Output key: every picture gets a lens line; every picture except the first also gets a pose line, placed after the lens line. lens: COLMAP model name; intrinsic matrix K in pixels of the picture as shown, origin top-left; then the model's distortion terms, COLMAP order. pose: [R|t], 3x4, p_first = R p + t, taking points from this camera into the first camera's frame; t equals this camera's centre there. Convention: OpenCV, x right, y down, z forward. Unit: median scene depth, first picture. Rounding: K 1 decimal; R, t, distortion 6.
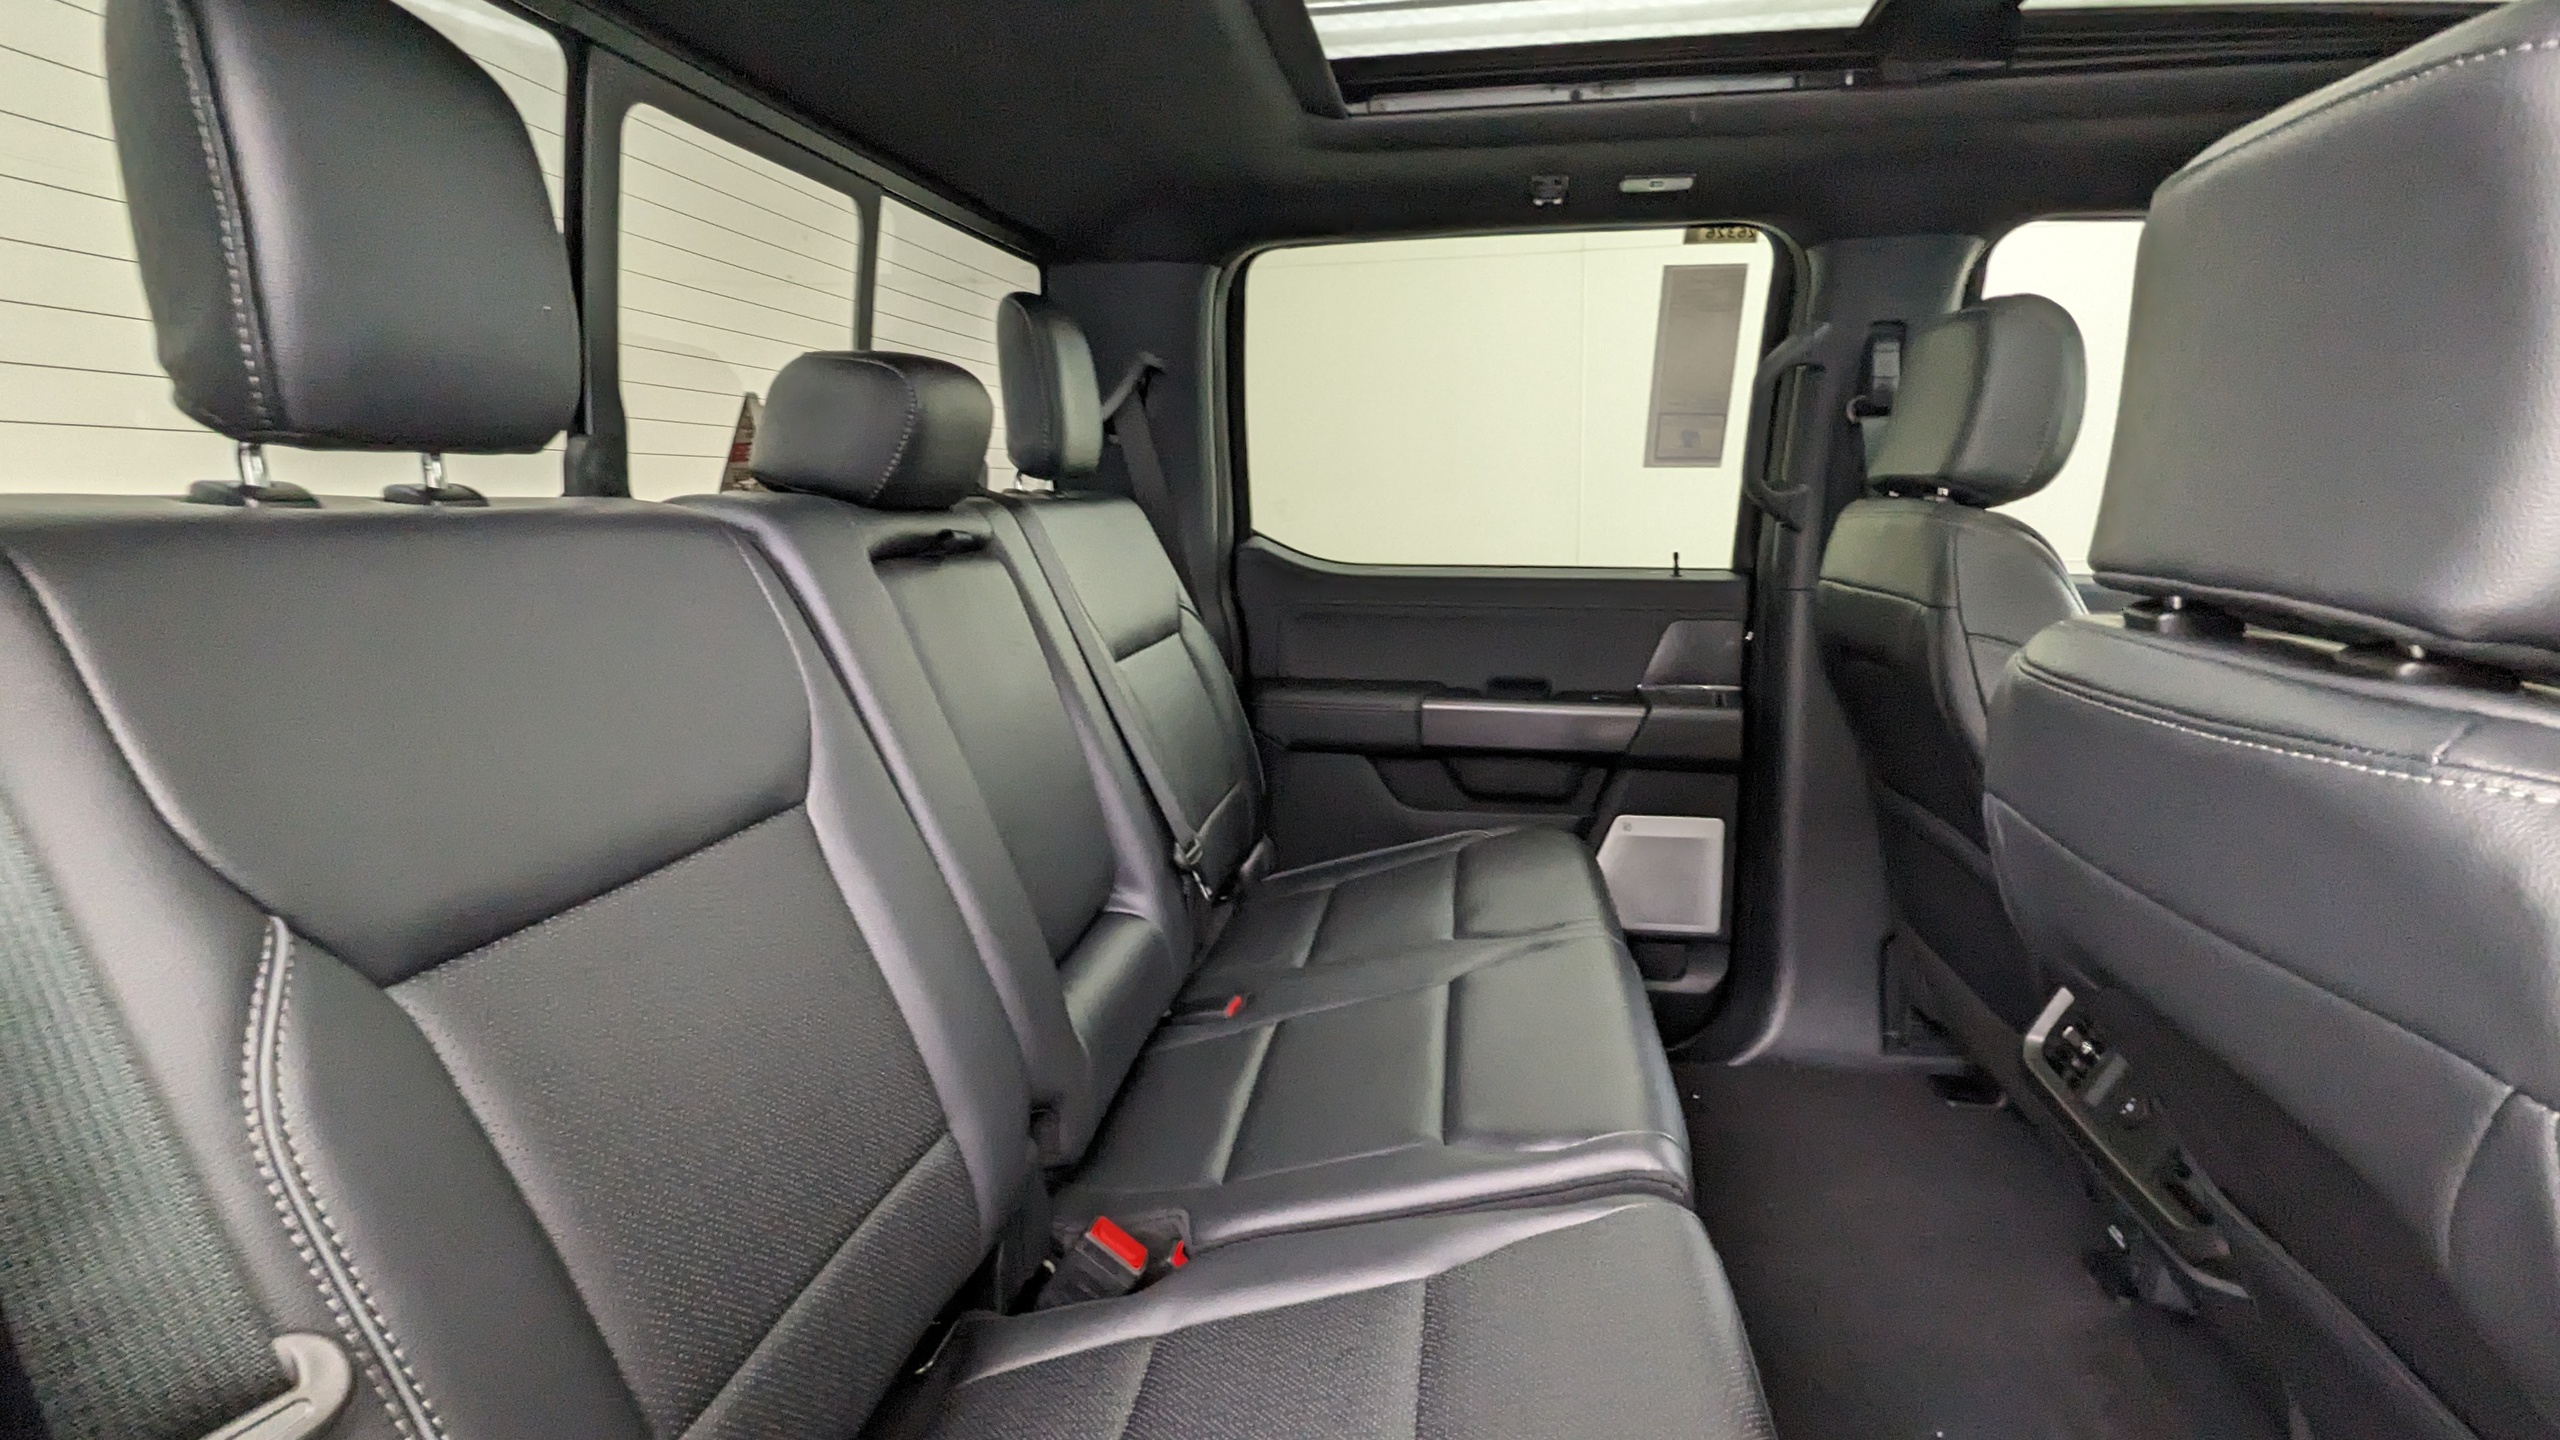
lens RADIAL K [[1200.0, 0, 1303.7], [0, 1200.0, 698.8], [0, 0, 1]] dist [0.001159, 0.000659]
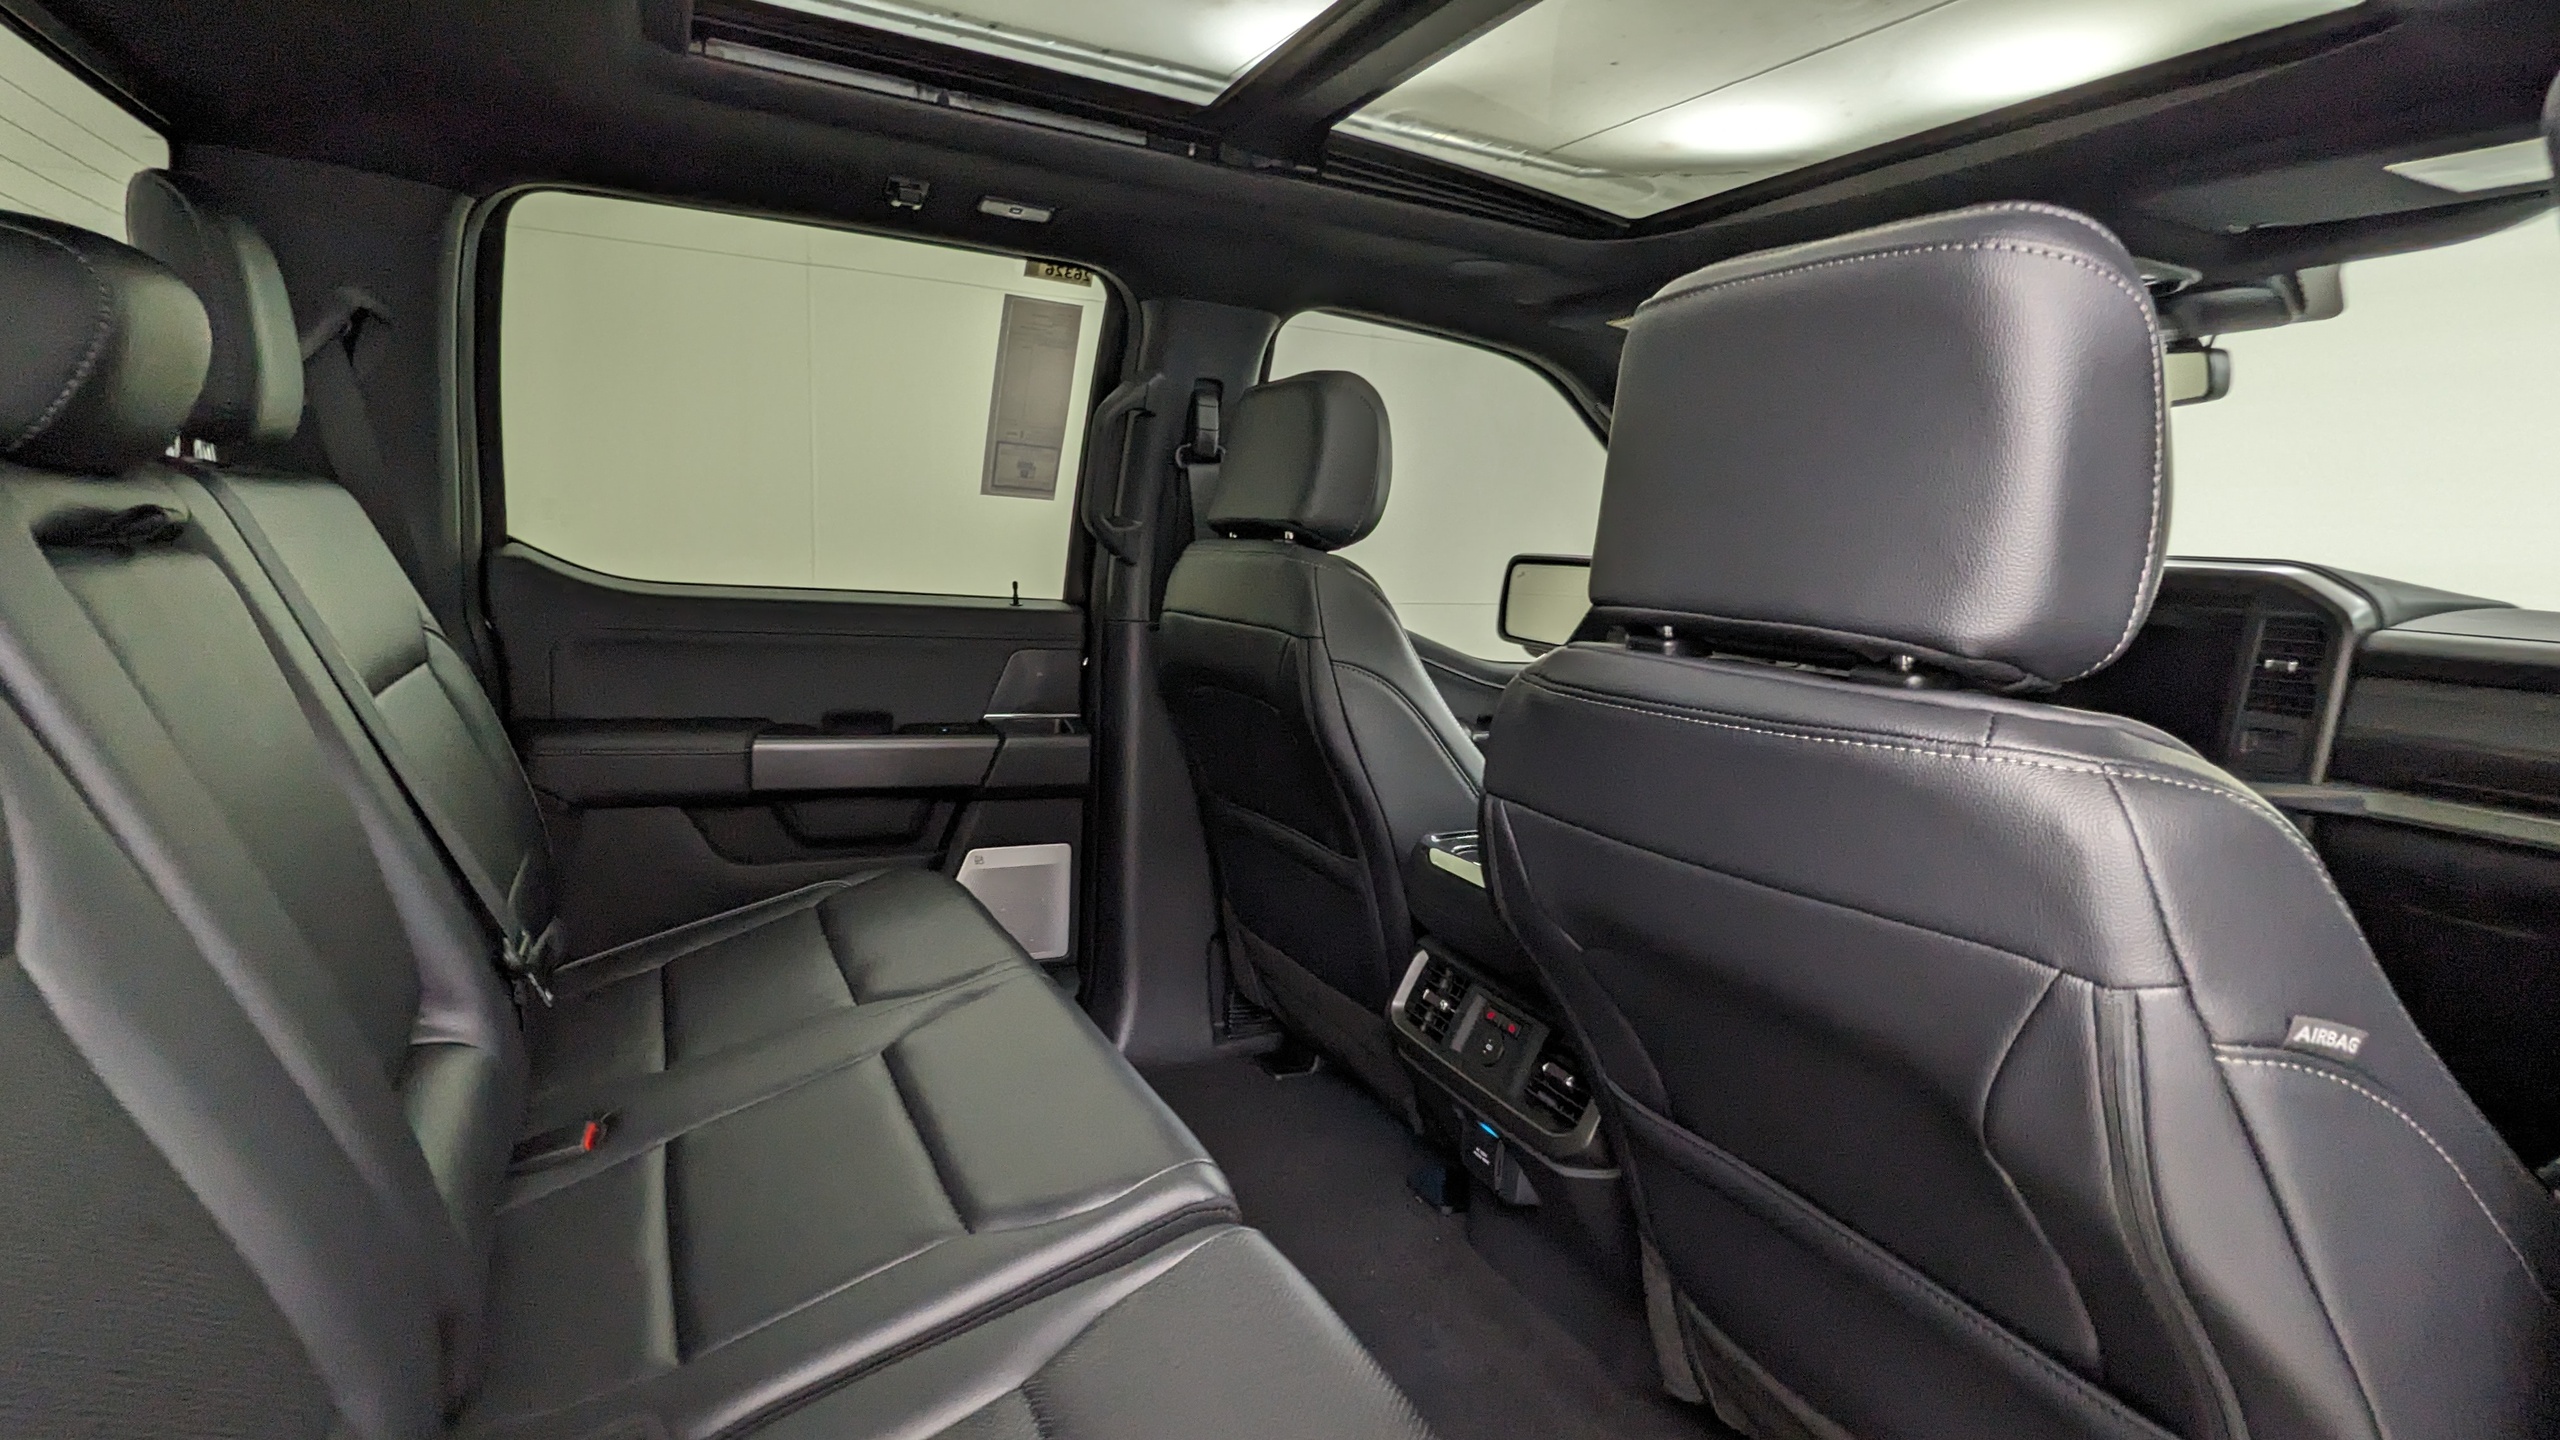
lens RADIAL K [[1200.0, 0, 1320.7], [0, 1200.0, 706.1], [0, 0, 1]] dist [0.001159, 0.000659]
pose [[0.817259, -0.025190, 0.575719, -0.089692], [0.036123, 0.999319, -0.007554, -0.001853], [-0.575137, 0.026970, 0.817613, 0.056889]]
